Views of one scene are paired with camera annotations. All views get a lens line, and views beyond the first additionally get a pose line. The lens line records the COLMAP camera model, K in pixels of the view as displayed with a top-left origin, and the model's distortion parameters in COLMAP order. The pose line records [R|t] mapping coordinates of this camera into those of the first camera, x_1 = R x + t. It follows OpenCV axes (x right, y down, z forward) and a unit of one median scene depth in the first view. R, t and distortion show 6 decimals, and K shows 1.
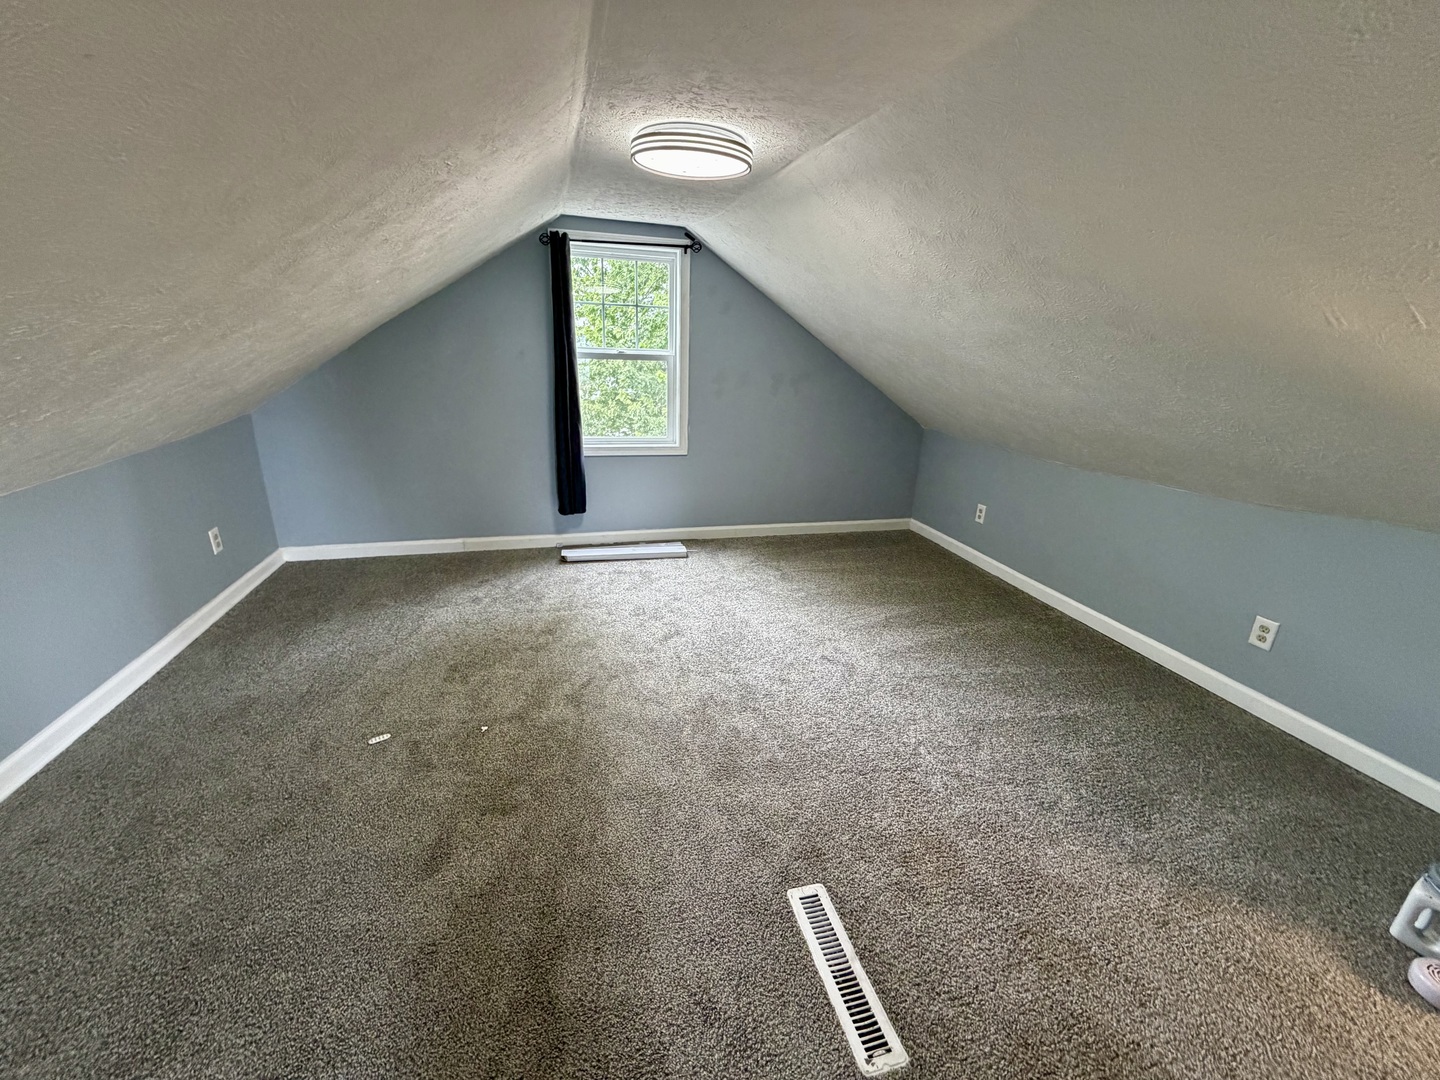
lens RADIAL K [[574.7, 0, 714.2], [0, 574.7, 541.8], [0, 0, 1]] dist [0.001215, -0.000077]
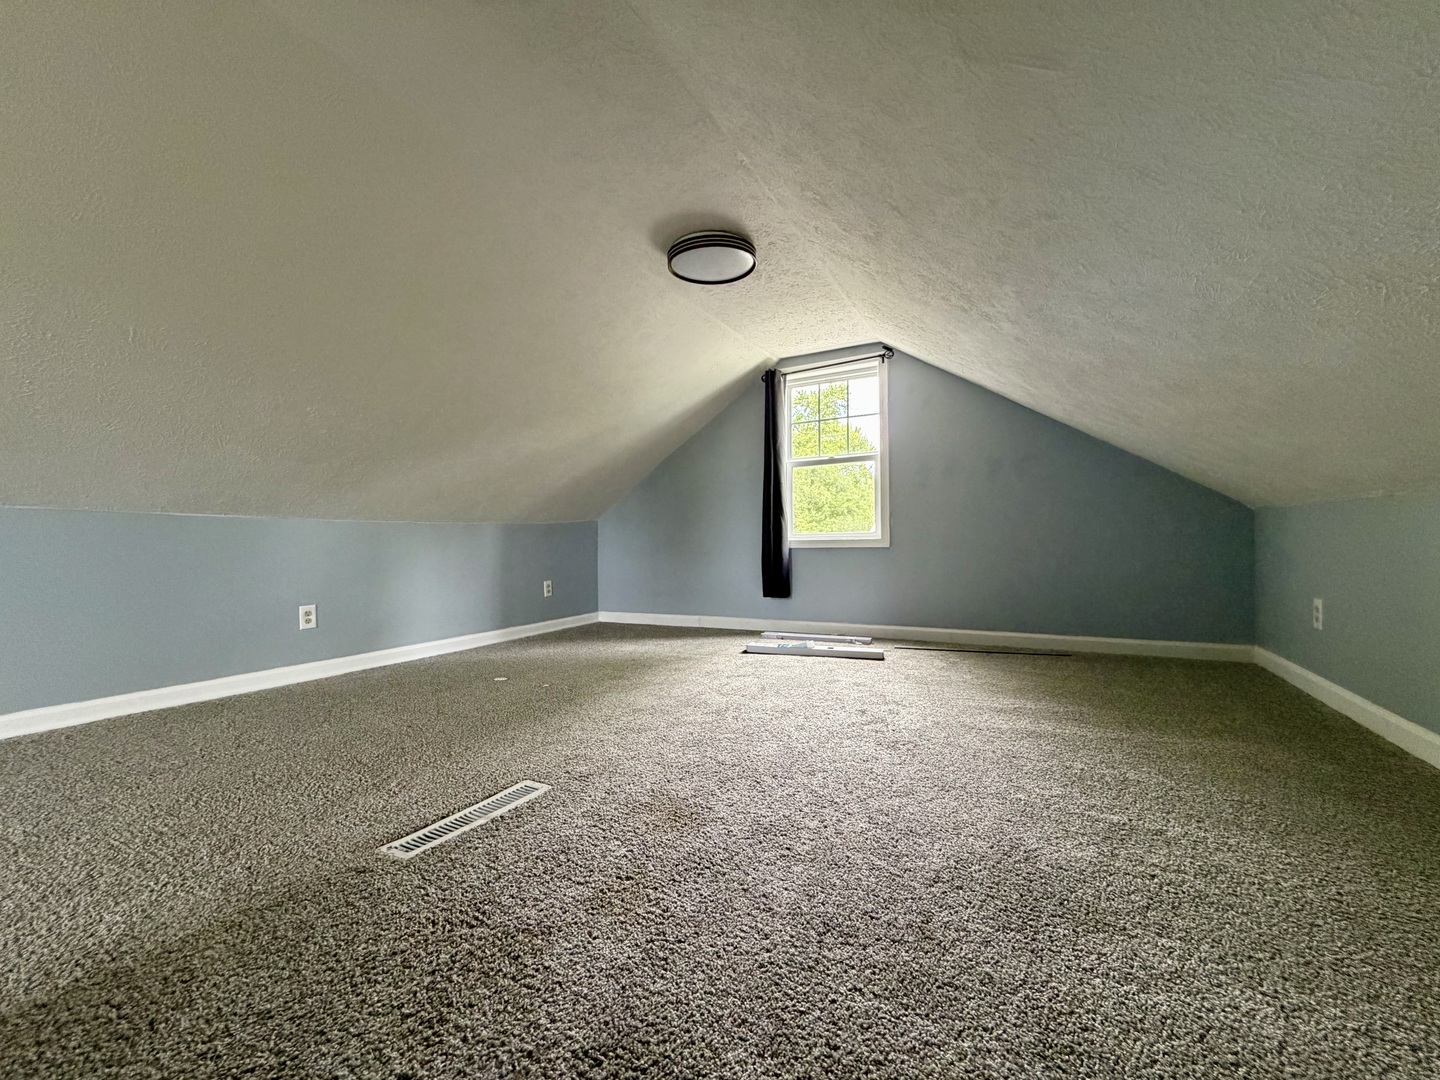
lens RADIAL K [[574.7, 0, 714.2], [0, 574.7, 541.8], [0, 0, 1]] dist [0.001215, -0.000077]
pose [[0.722614, -0.049489, -0.689478, 0.446902], [-0.182220, 0.948516, -0.259061, 0.159681], [0.666802, 0.312838, 0.676393, 0.149811]]
